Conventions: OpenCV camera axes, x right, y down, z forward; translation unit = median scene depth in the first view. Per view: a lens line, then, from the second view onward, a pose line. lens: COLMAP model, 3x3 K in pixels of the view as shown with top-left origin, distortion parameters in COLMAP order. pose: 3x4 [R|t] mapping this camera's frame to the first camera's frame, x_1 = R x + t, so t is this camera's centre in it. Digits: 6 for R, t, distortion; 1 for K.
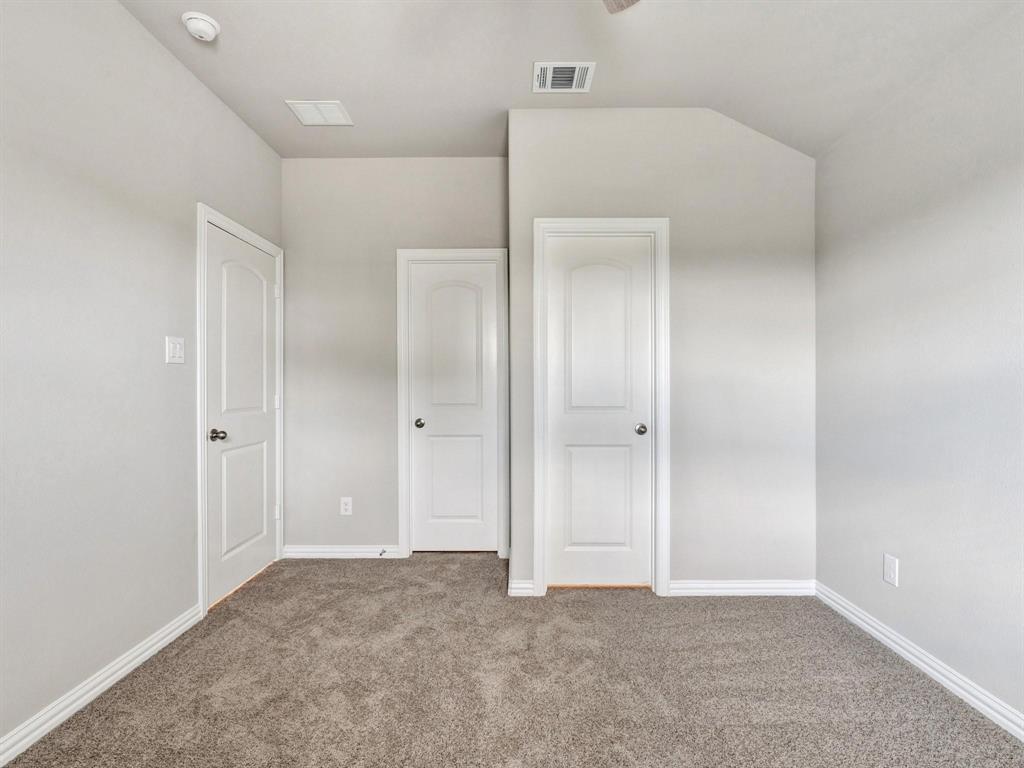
lens RADIAL K [[508.0, 0, 512.0], [0, 508.0, 384.0], [0, 0, 1]] dist [-0.002555, -0.000658]
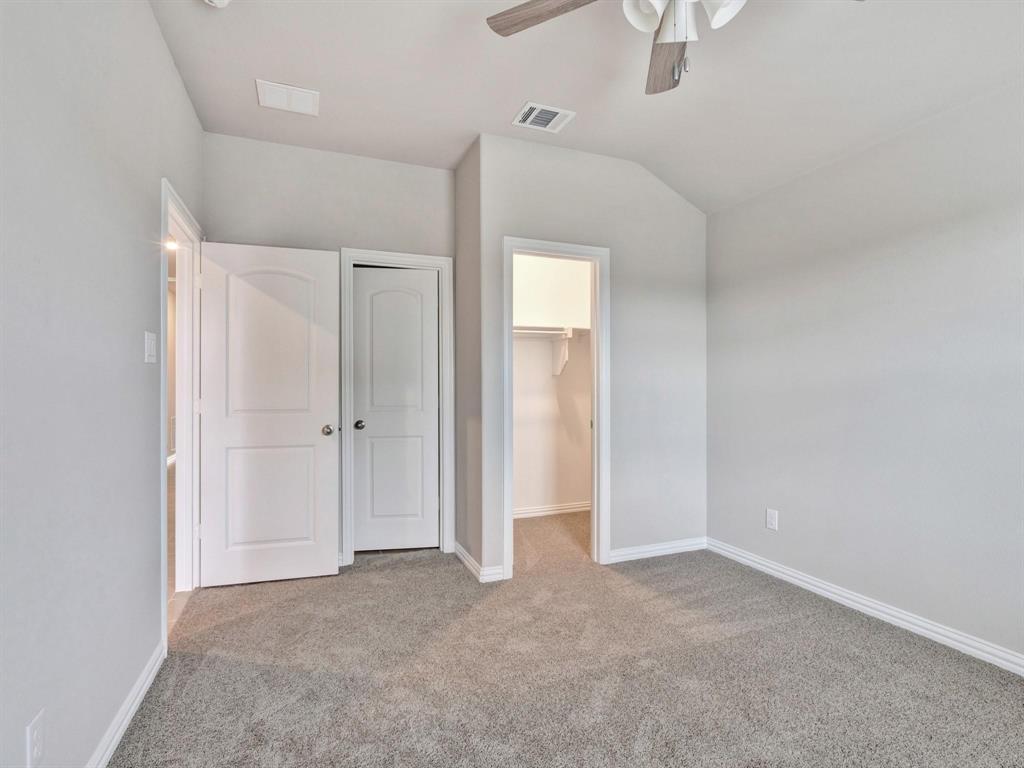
lens RADIAL K [[508.0, 0, 512.0], [0, 508.0, 384.0], [0, 0, 1]] dist [-0.002555, -0.000658]
pose [[0.926454, 0.002989, 0.376395, -0.366827], [-0.002152, 0.999994, -0.002643, -0.003475], [-0.376401, 0.001638, 0.926455, -0.027481]]
